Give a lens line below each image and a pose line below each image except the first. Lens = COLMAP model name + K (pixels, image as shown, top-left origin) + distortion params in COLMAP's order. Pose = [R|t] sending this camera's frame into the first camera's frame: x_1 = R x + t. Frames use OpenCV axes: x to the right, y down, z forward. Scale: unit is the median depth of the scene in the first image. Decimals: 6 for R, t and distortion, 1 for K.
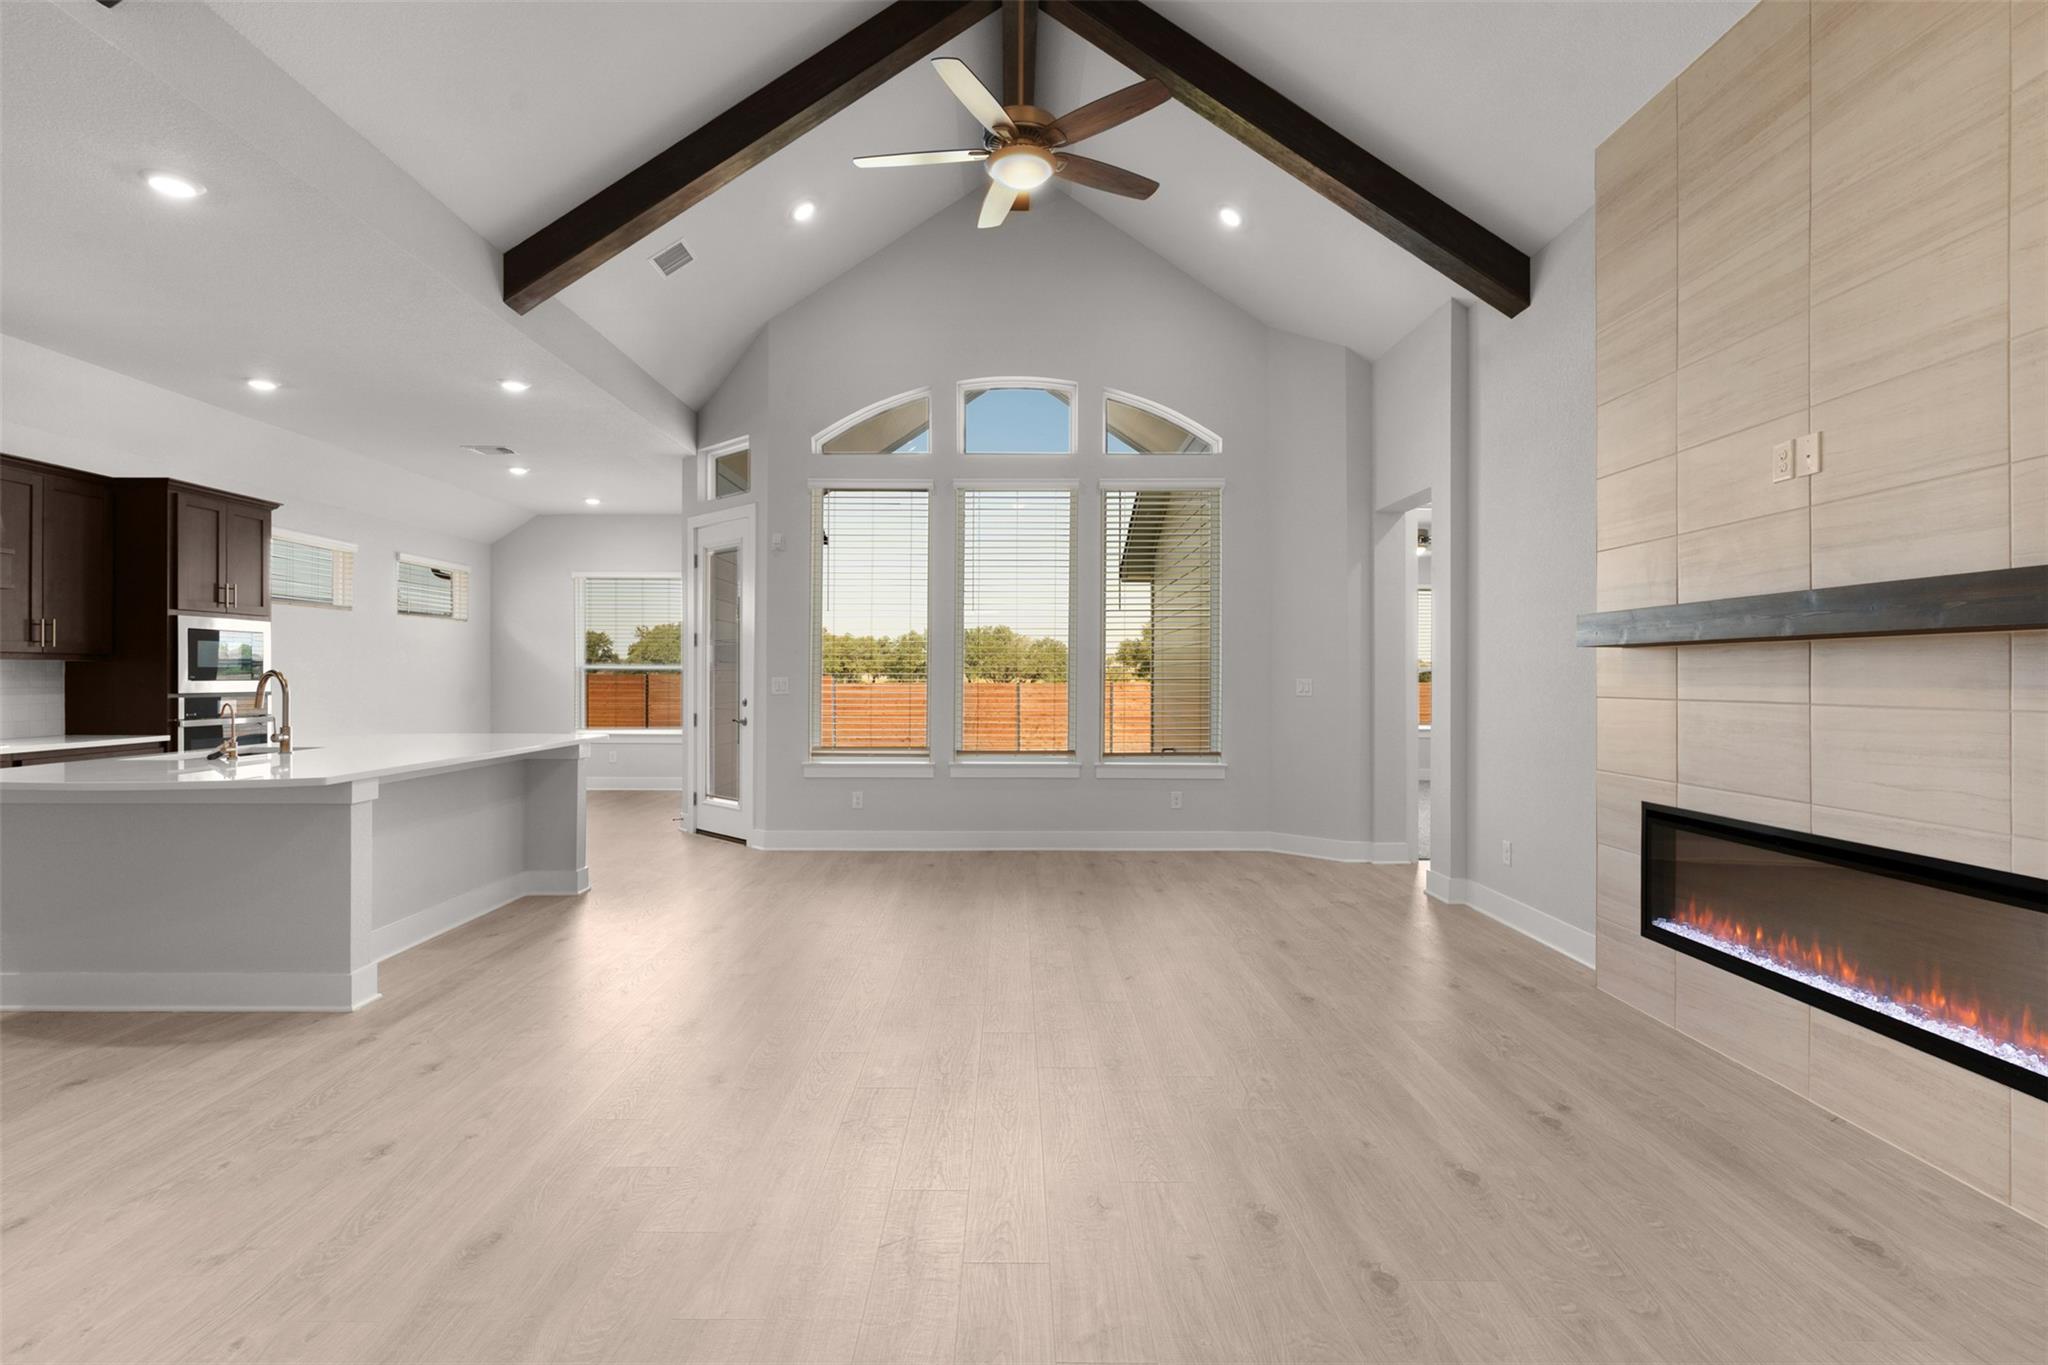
lens RADIAL K [[996.4, 0, 1007.4], [0, 996.4, 674.8], [0, 0, 1]] dist [-0.000824, 0.000240]
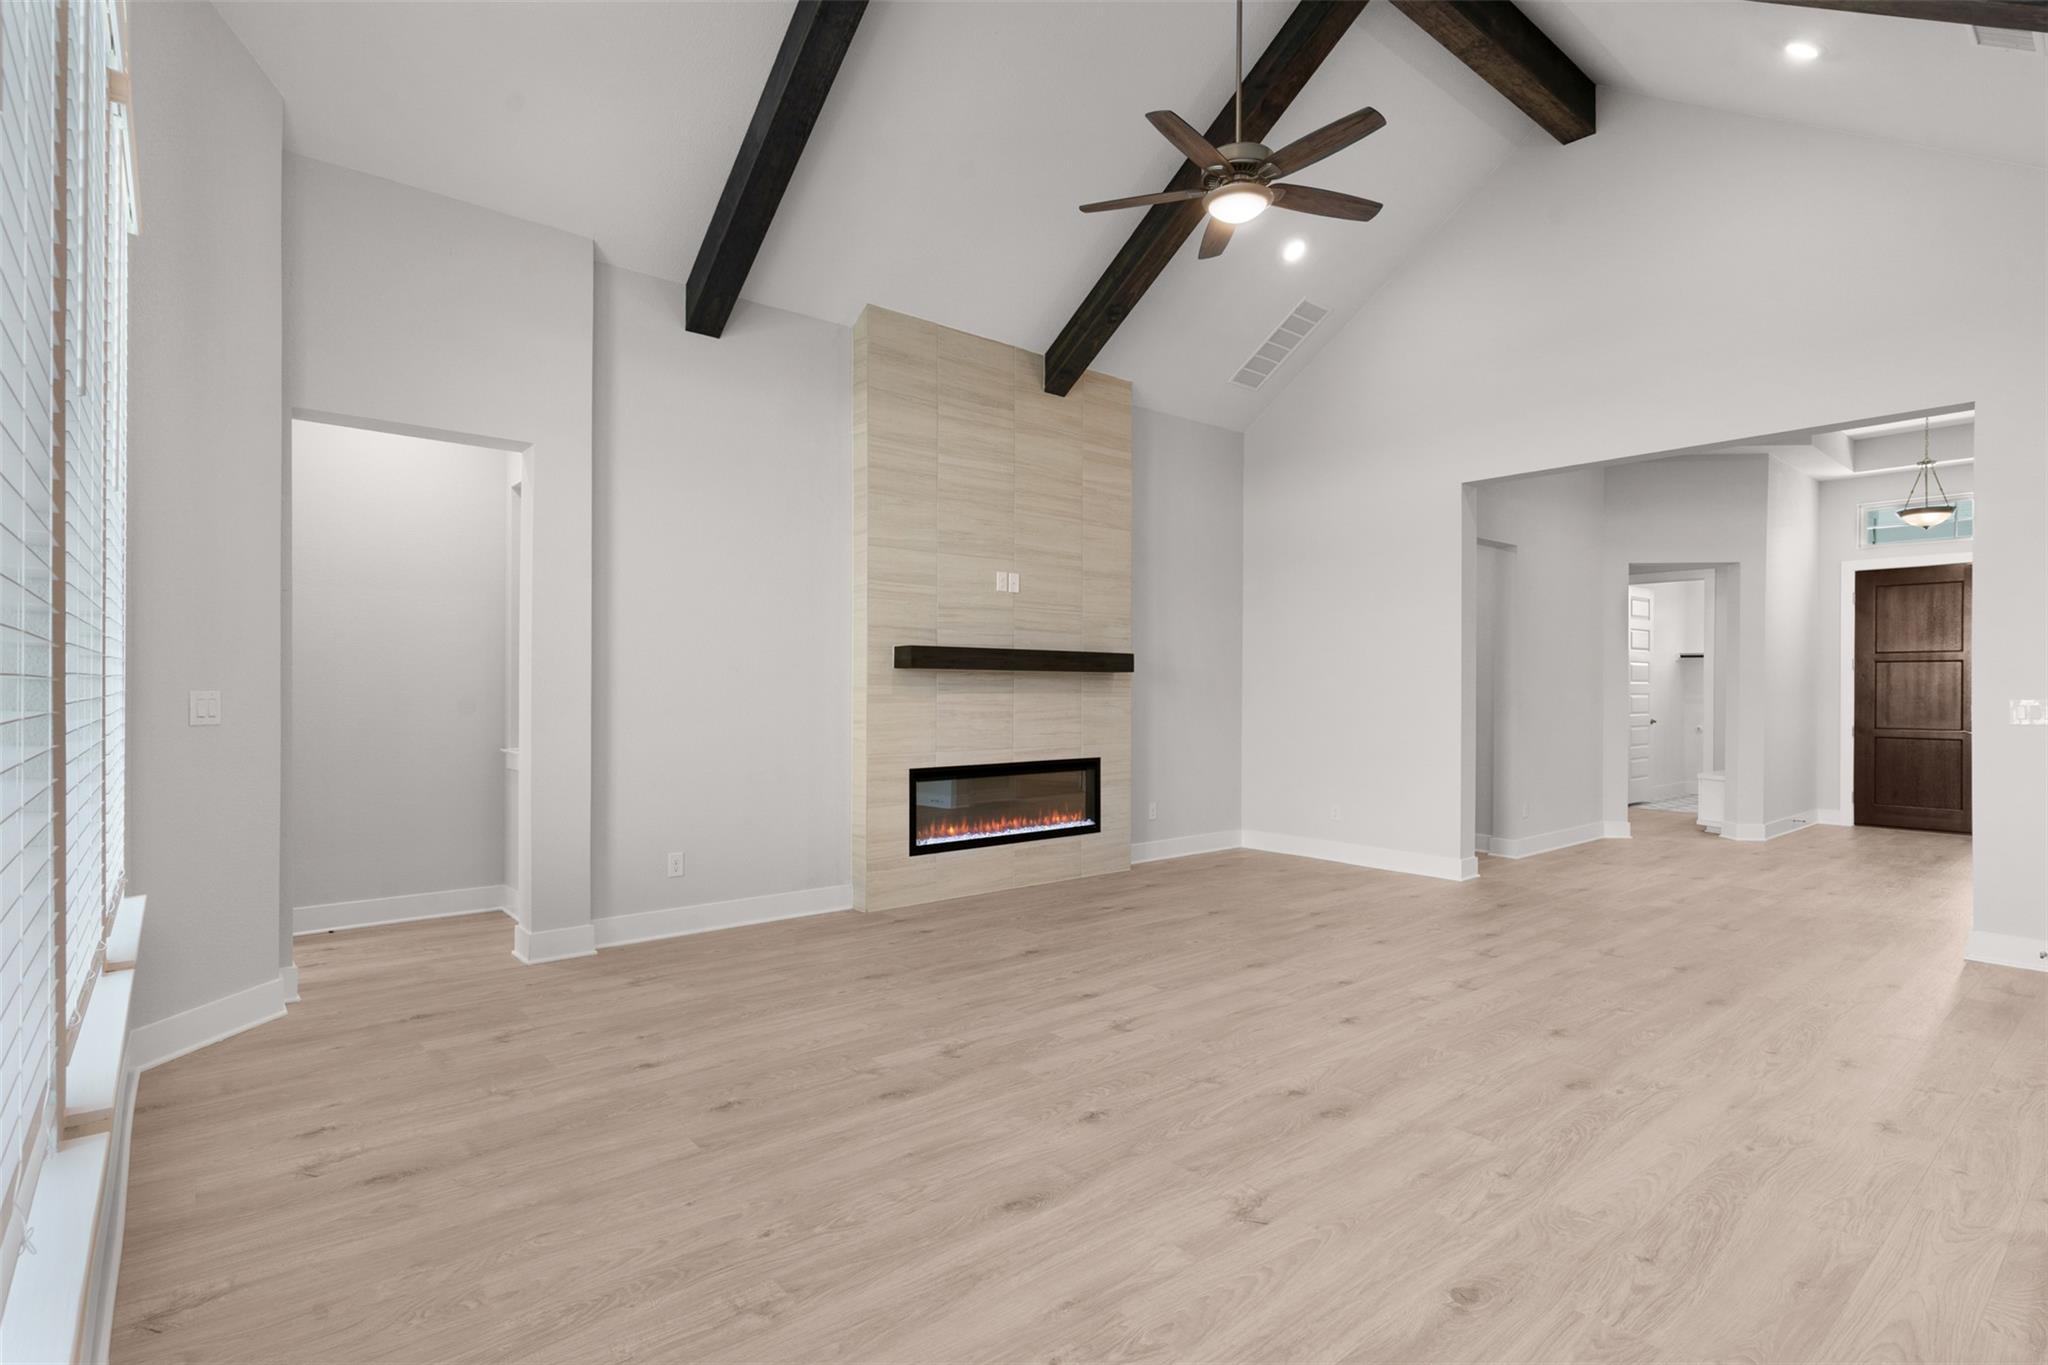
lens RADIAL K [[996.4, 0, 1018.8], [0, 996.4, 689.9], [0, 0, 1]] dist [-0.000824, 0.000240]
pose [[-0.649031, -0.008141, 0.760718, -0.402520], [-0.007537, 0.999962, 0.004271, -0.001891], [-0.760724, -0.002961, -0.649068, 1.174842]]
